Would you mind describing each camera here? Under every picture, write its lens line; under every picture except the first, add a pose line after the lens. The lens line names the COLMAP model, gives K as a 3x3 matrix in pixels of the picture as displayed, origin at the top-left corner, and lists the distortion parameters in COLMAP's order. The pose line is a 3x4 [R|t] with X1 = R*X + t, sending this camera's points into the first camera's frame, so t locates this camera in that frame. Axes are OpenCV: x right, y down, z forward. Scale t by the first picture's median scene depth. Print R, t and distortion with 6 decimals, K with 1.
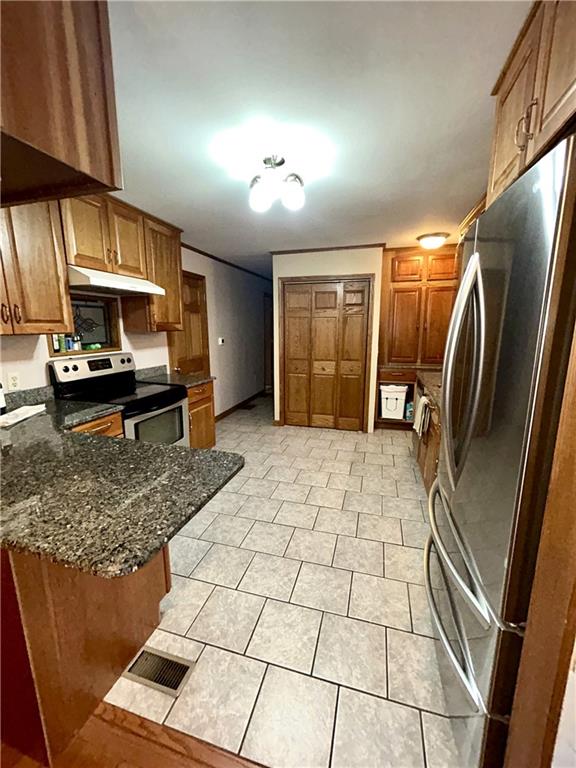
lens RADIAL K [[308.8, 0, 288.9], [0, 308.8, 384.0], [0, 0, 1]] dist [-0.002845, 0.000377]
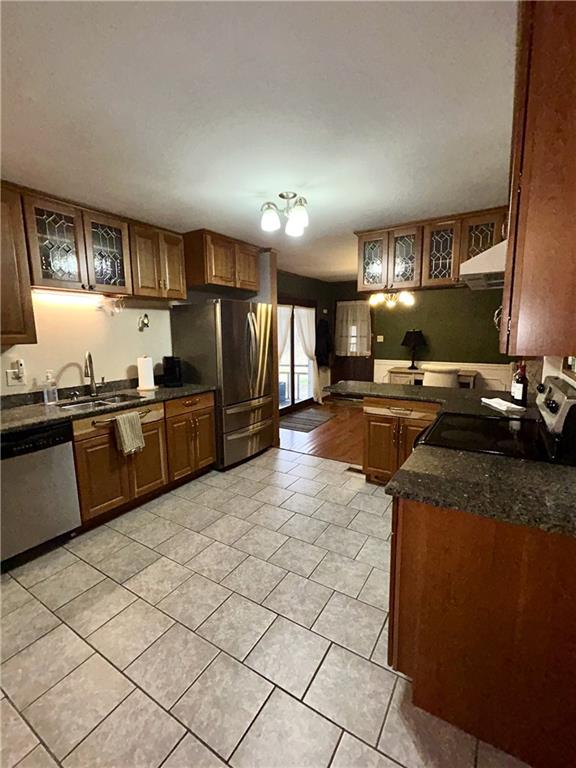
lens RADIAL K [[341.5, 0, 289.5], [0, 341.5, 383.5], [0, 0, 1]] dist [-0.001347, -0.000324]
pose [[-0.965468, -0.026758, 0.259142, -0.301036], [0.059617, 0.945624, 0.319752, -0.339232], [-0.253607, 0.324160, -0.911375, 1.770385]]
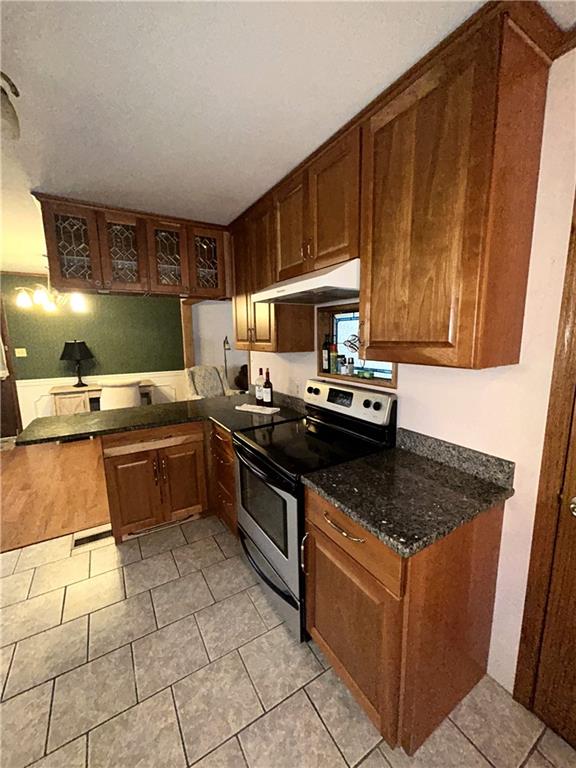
lens RADIAL K [[308.8, 0, 289.6], [0, 308.8, 384.1], [0, 0, 1]] dist [-0.002845, 0.000377]
pose [[-0.668573, 0.127002, -0.732721, 0.005813], [-0.119914, 0.954003, 0.274772, -0.289268], [0.733914, 0.271568, -0.622592, 1.401581]]
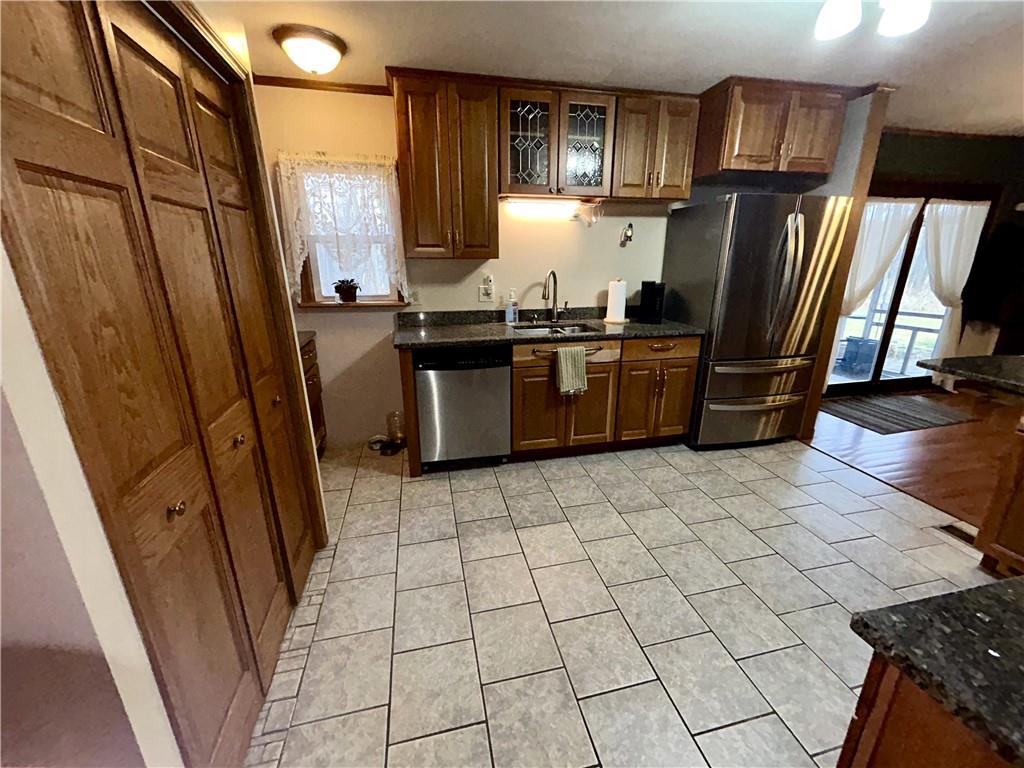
lens RADIAL K [[411.8, 0, 513.0], [0, 411.8, 382.0], [0, 0, 1]] dist [-0.002845, 0.000377]
pose [[-0.488455, -0.250986, 0.835714, -0.382496], [0.162200, 0.914933, 0.369579, -0.280469], [-0.857381, 0.316076, -0.406194, 1.562184]]
